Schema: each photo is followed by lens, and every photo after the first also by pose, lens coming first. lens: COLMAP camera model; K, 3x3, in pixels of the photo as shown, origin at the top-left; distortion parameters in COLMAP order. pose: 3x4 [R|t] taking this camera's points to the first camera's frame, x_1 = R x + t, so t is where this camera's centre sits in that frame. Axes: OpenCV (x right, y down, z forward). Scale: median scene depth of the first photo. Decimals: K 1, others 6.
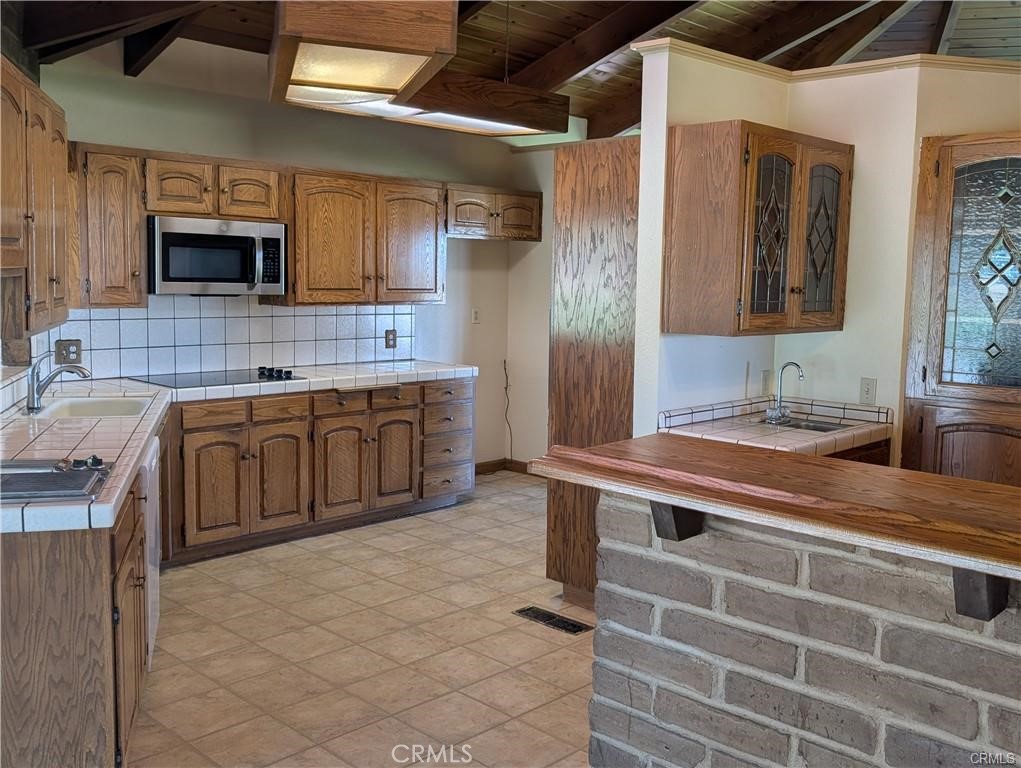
lens RADIAL K [[954.8, 0, 530.0], [0, 954.8, 386.3], [0, 0, 1]] dist [0.002292, 0.000000]
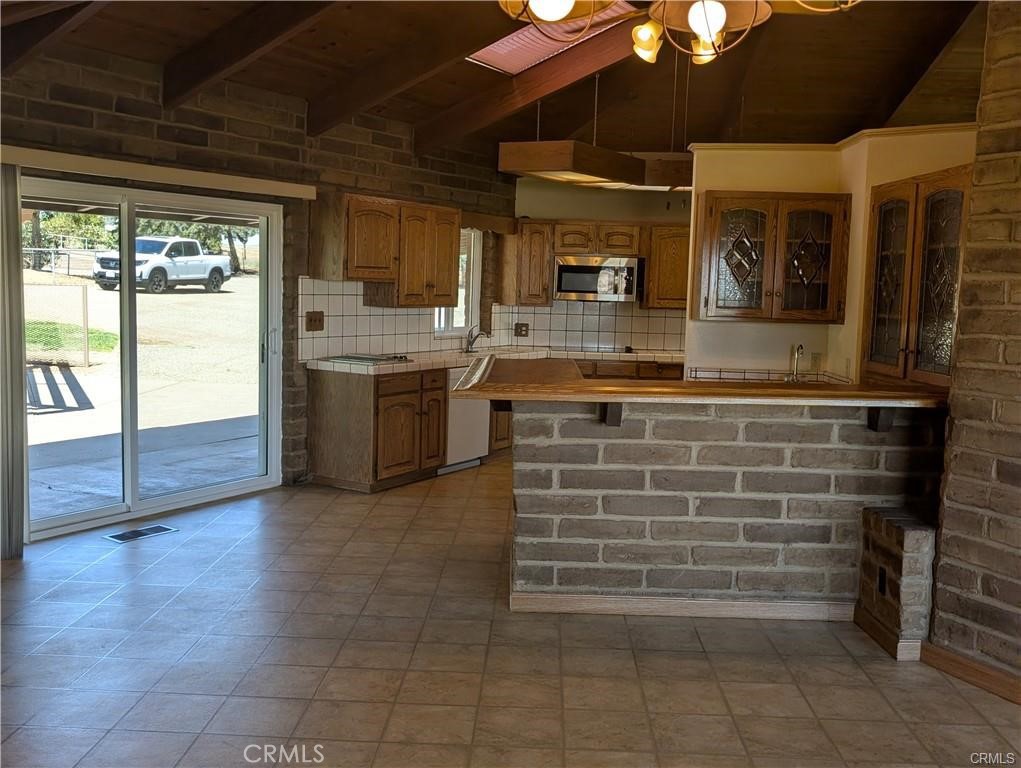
lens RADIAL K [[954.8, 0, 510.9], [0, 954.8, 385.5], [0, 0, 1]] dist [0.002292, 0.000000]
pose [[0.667100, 0.072561, -0.741426, 0.896370], [-0.098756, 0.995075, 0.008529, 0.057705], [0.738393, 0.067531, 0.670981, -0.255375]]
